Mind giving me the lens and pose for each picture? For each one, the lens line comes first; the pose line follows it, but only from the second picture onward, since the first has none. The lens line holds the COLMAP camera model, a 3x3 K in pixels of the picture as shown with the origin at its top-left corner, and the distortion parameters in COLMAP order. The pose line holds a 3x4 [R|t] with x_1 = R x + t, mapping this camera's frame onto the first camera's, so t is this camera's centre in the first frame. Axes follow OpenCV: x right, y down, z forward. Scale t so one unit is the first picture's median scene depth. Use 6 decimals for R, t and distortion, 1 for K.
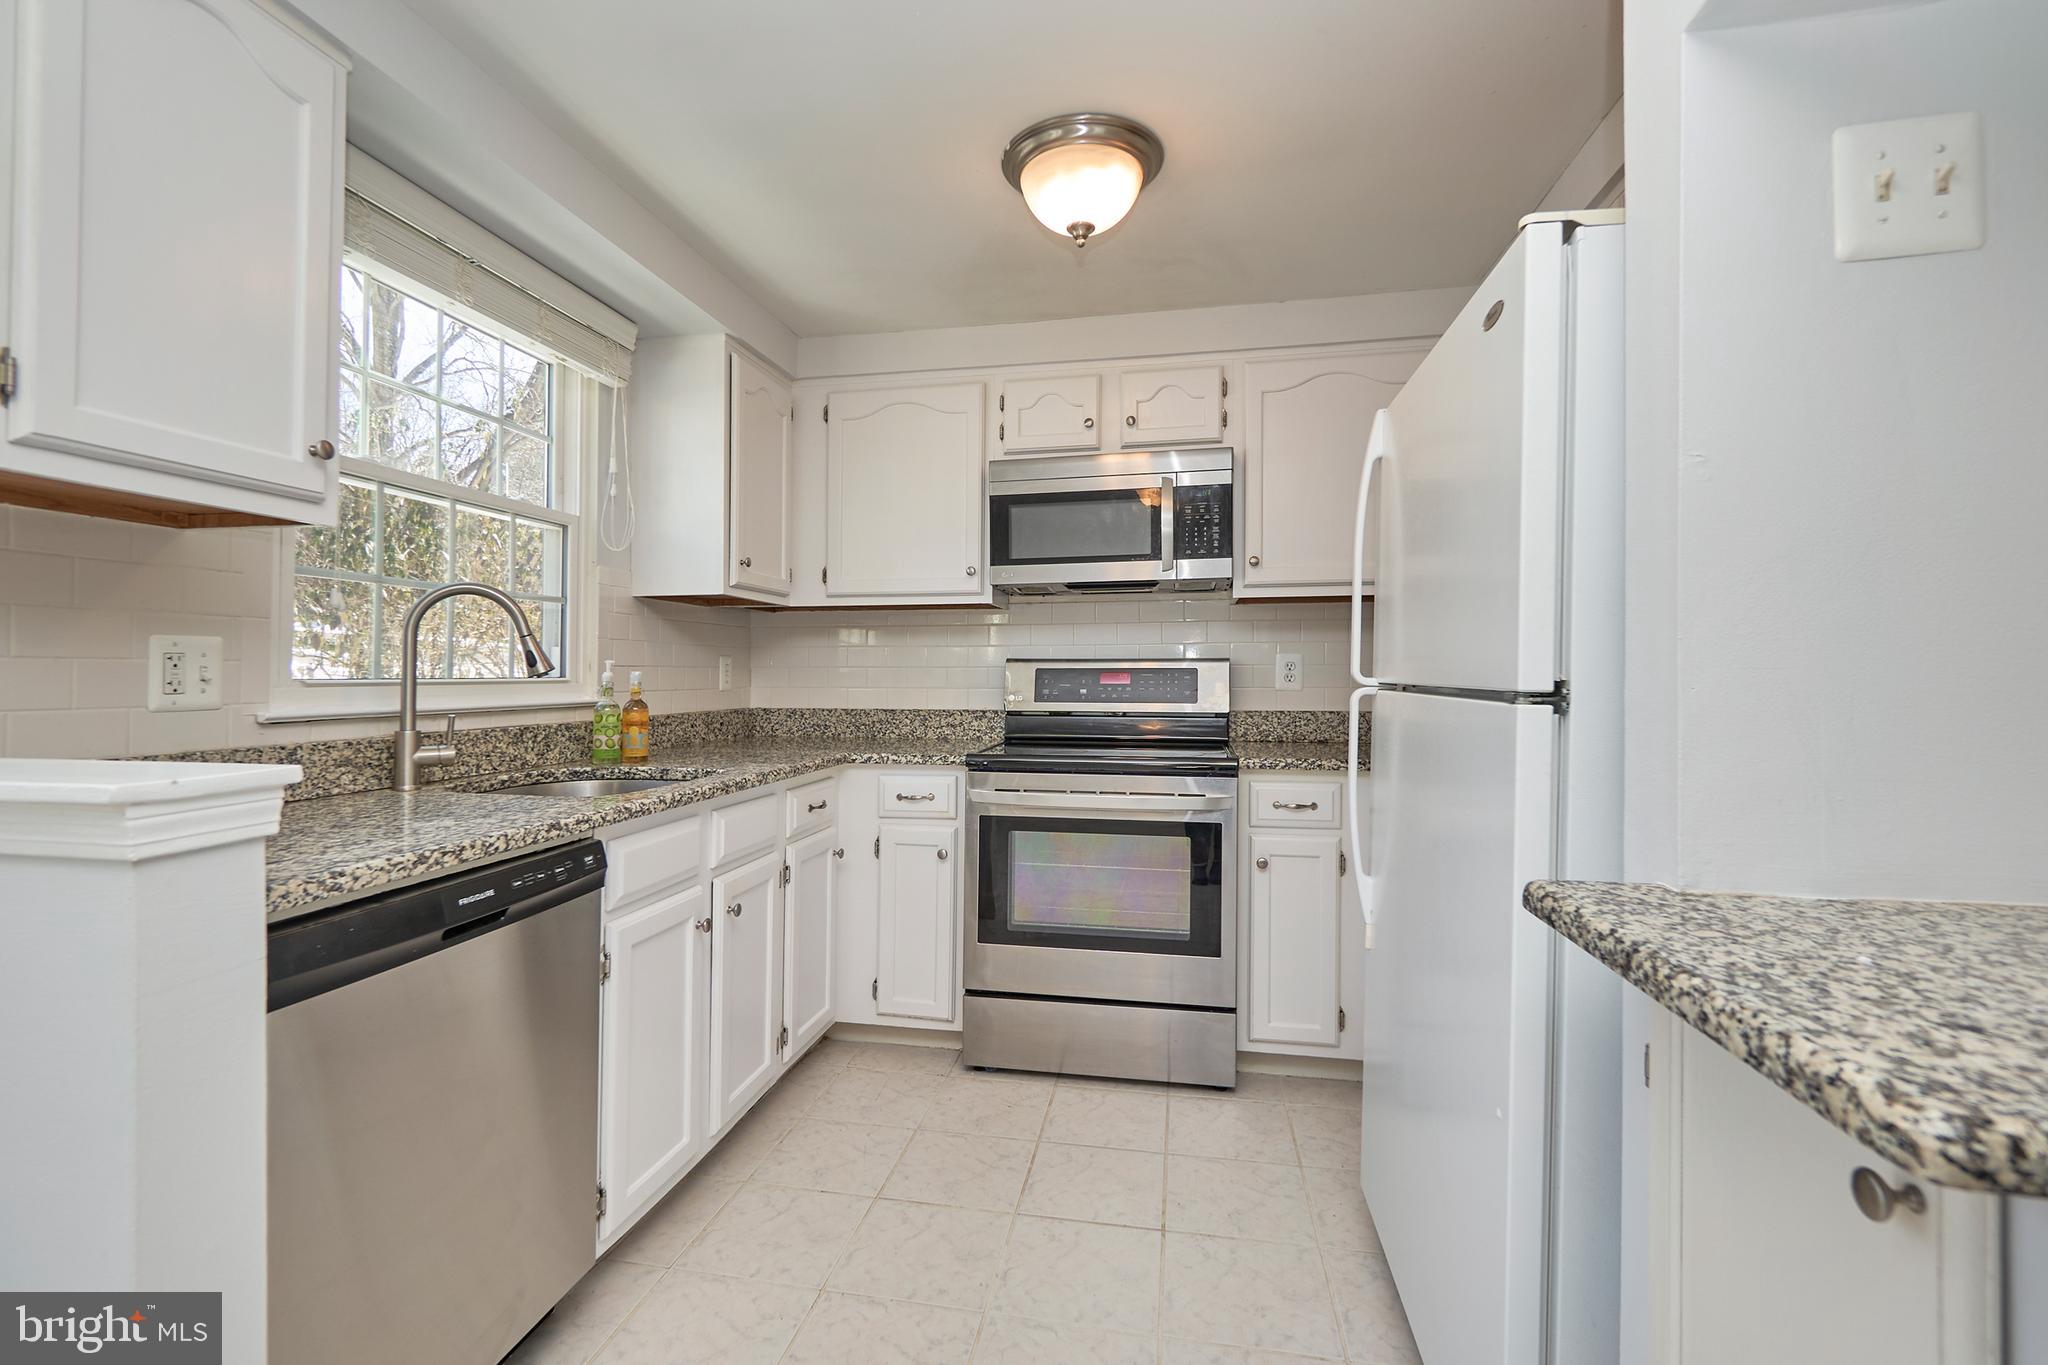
lens RADIAL K [[911.2, 0, 1008.3], [0, 911.2, 671.9], [0, 0, 1]] dist [0.001390, -0.002022]
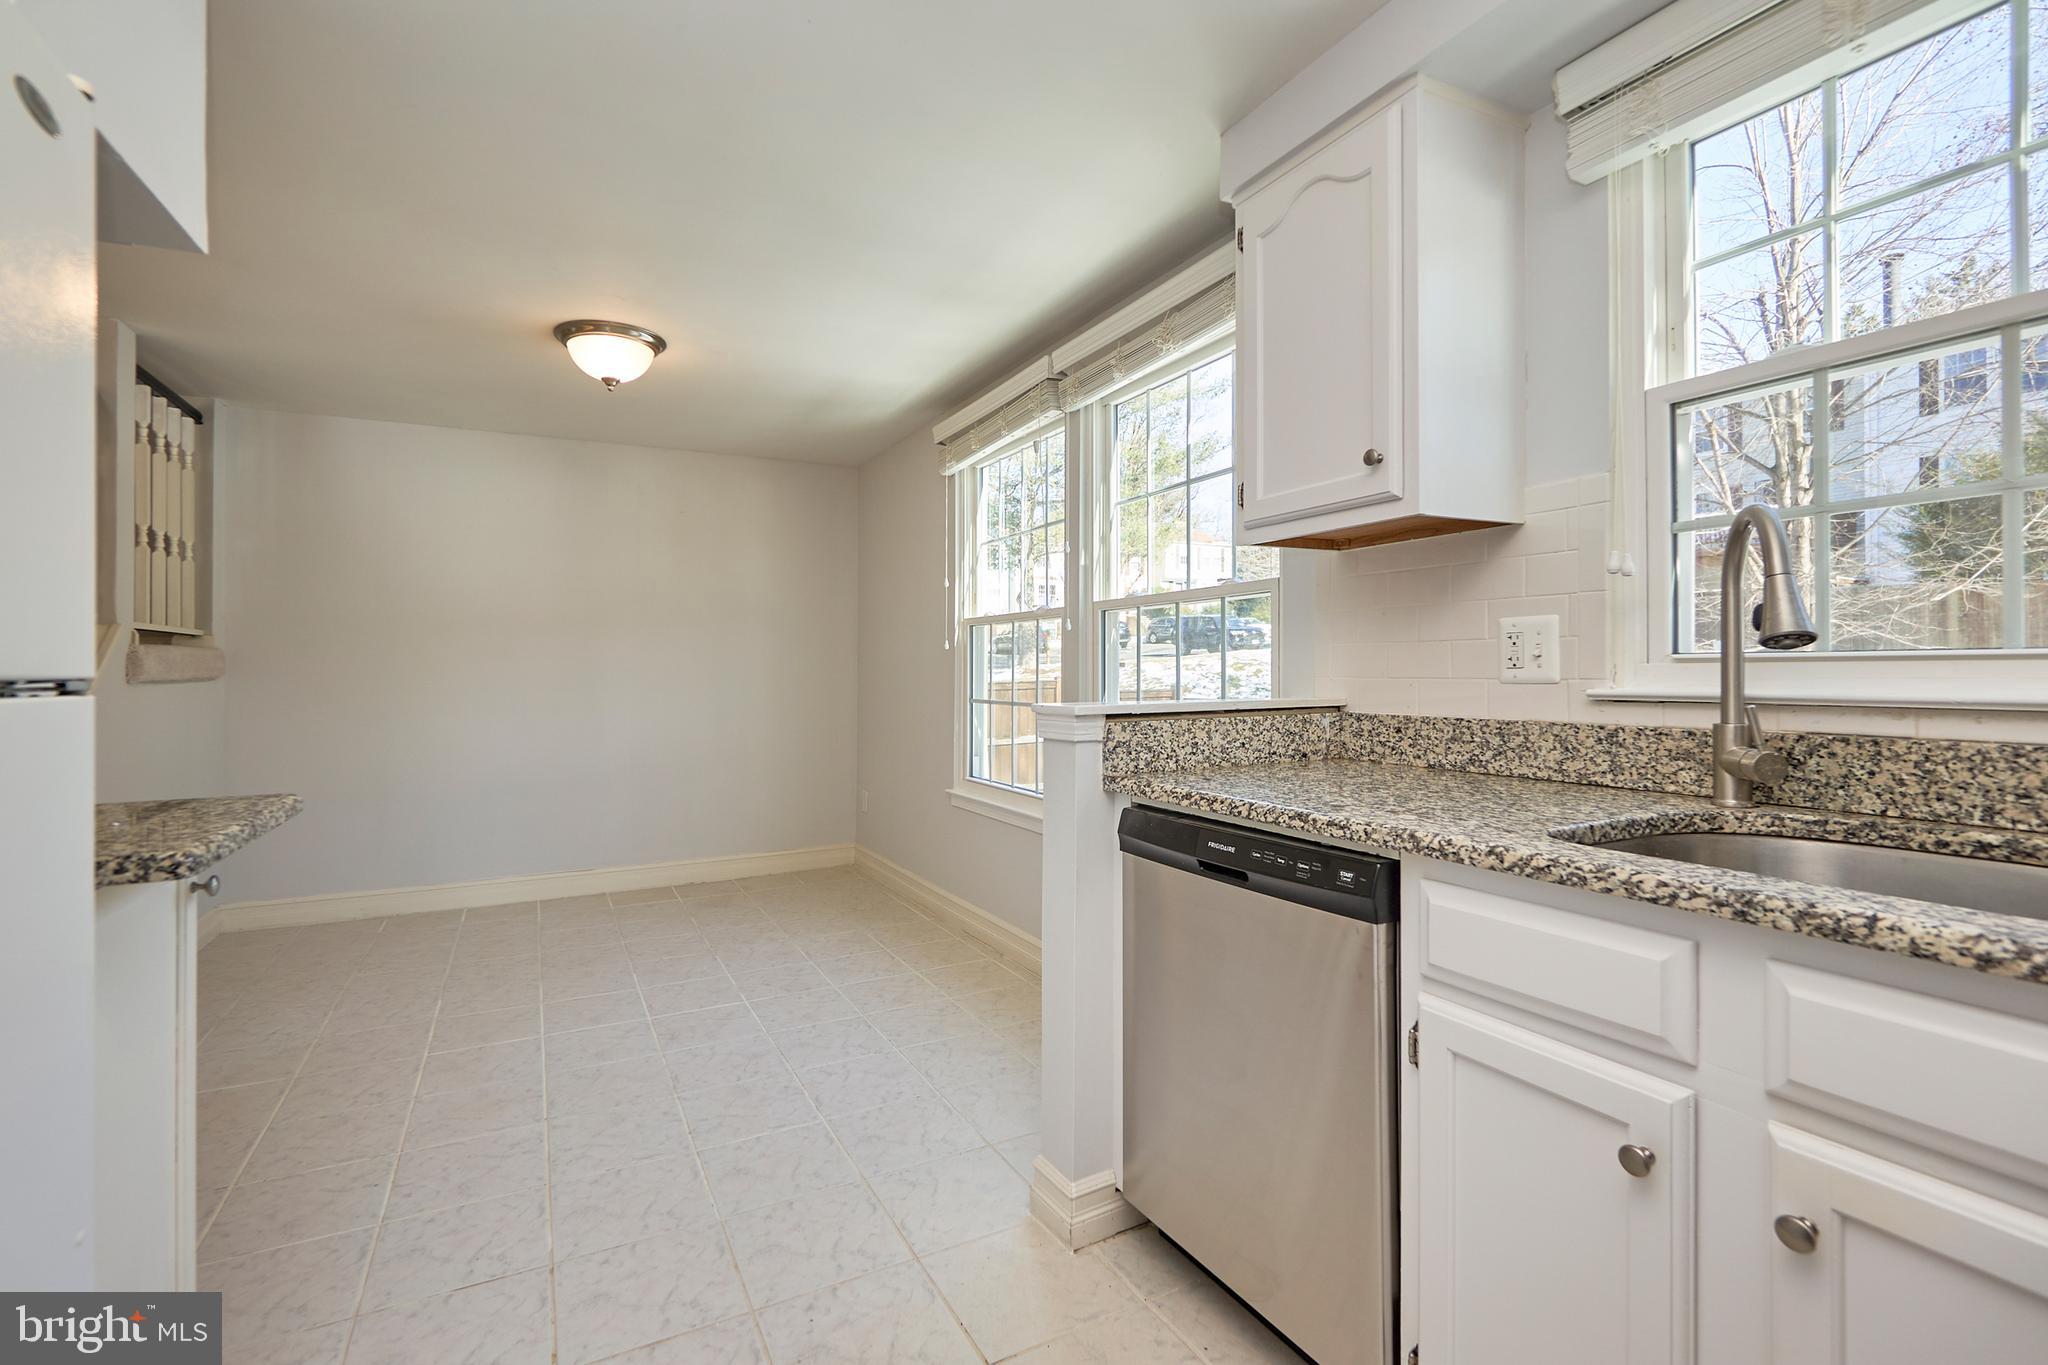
lens RADIAL K [[911.2, 0, 1033.3], [0, 911.2, 670.5], [0, 0, 1]] dist [0.001390, -0.002022]
pose [[-0.770143, 0.010319, -0.637788, 0.206607], [0.011973, 0.999927, 0.001721, 0.013032], [0.637759, -0.006311, -0.770210, 1.094021]]
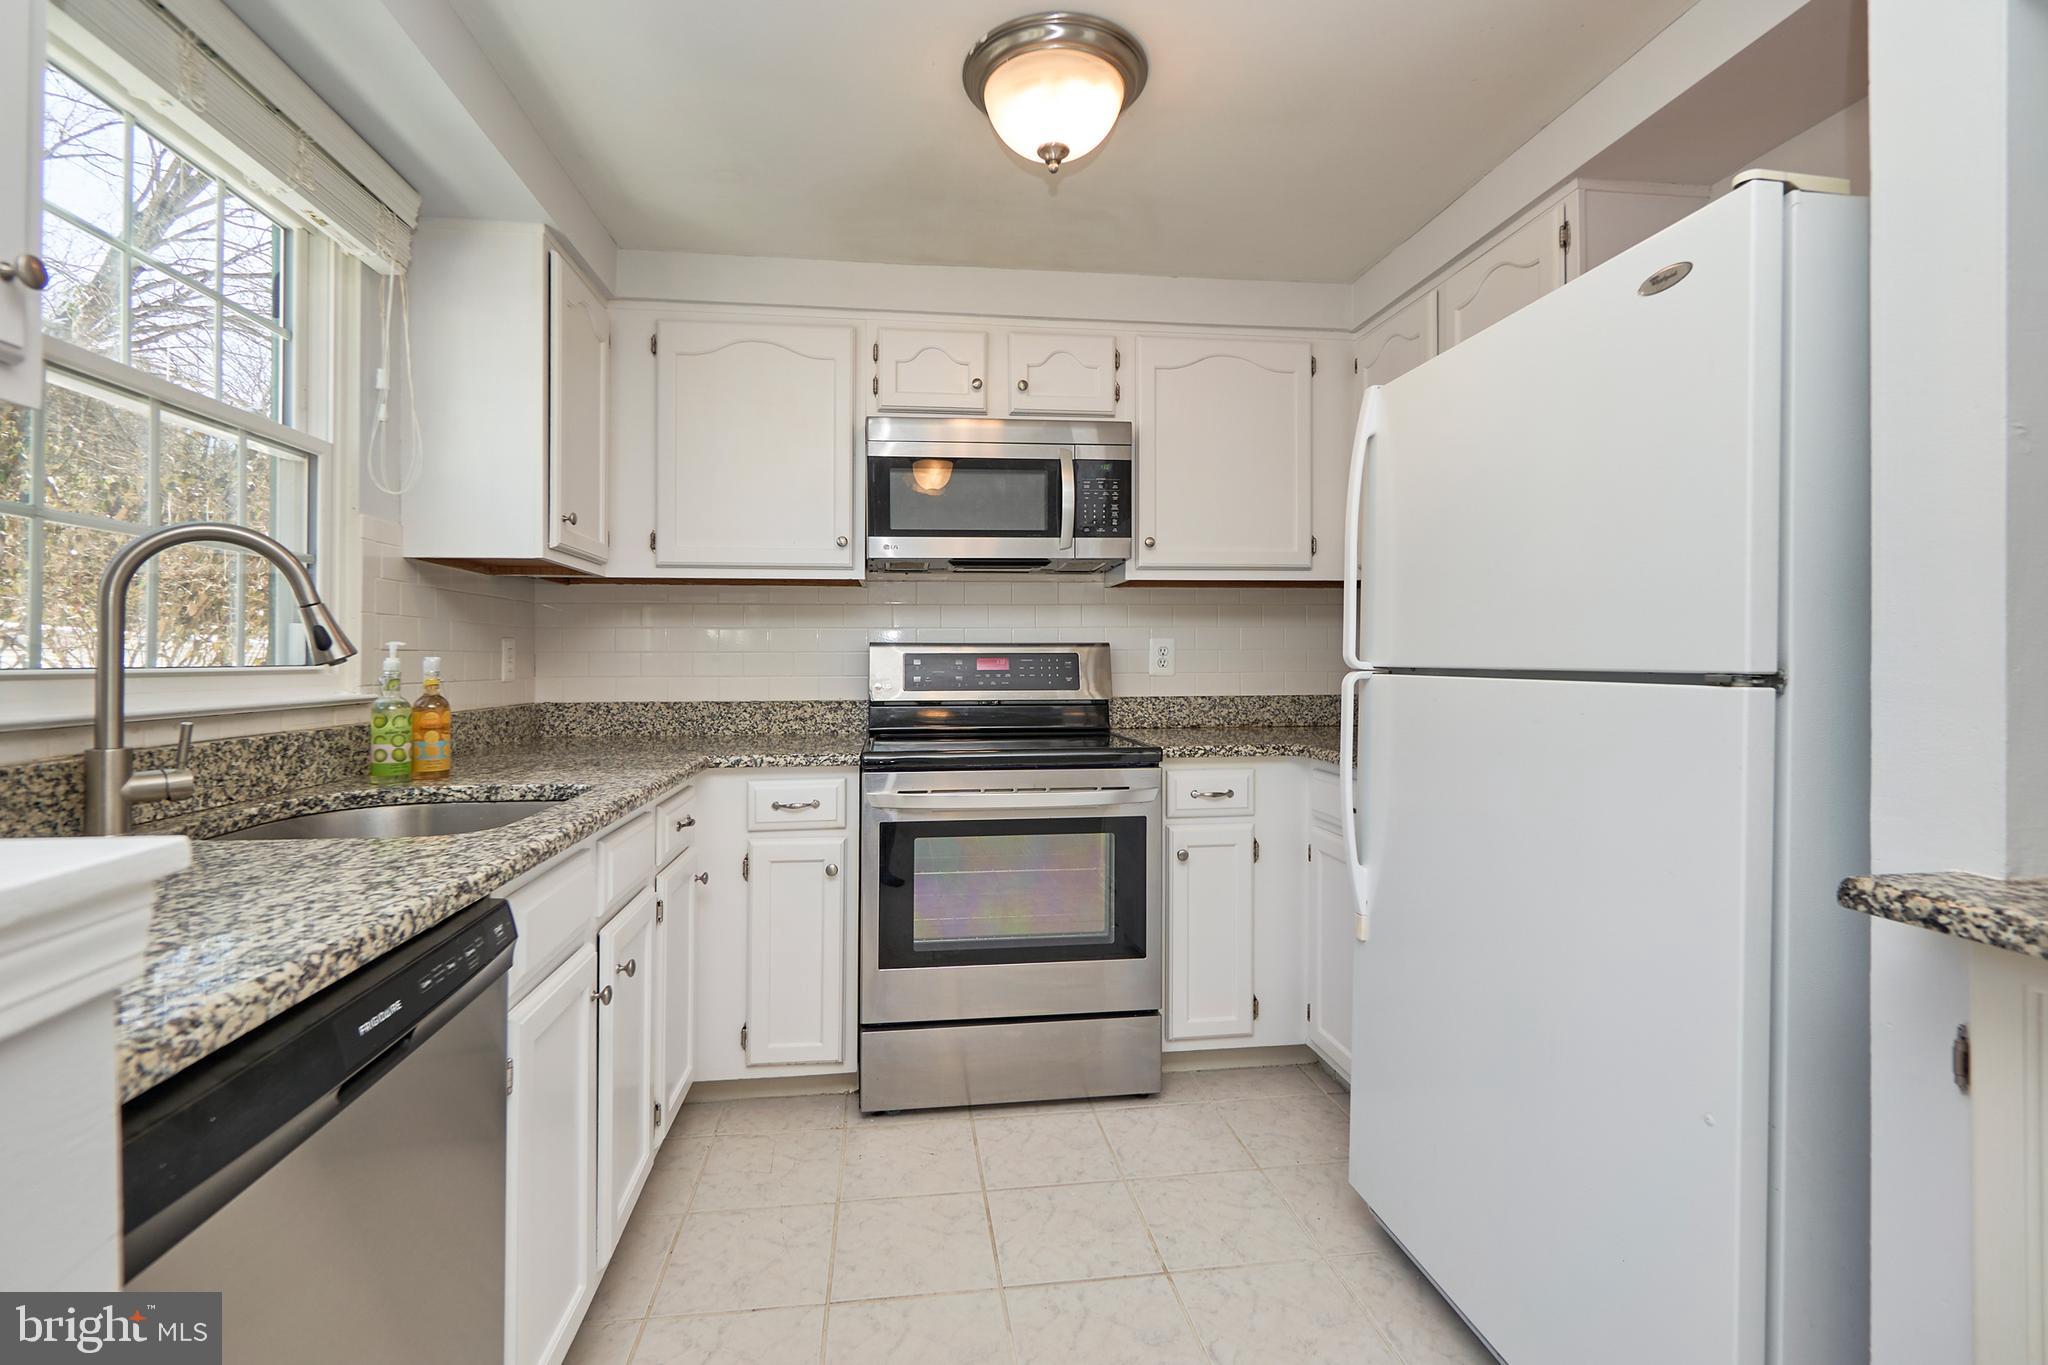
lens RADIAL K [[911.2, 0, 1013.5], [0, 911.2, 663.6], [0, 0, 1]] dist [0.001390, -0.002022]
pose [[0.949216, -0.003902, 0.314602, -0.232196], [0.002247, 0.999982, 0.005623, 0.002092], [-0.314618, -0.004631, 0.949207, 0.173576]]
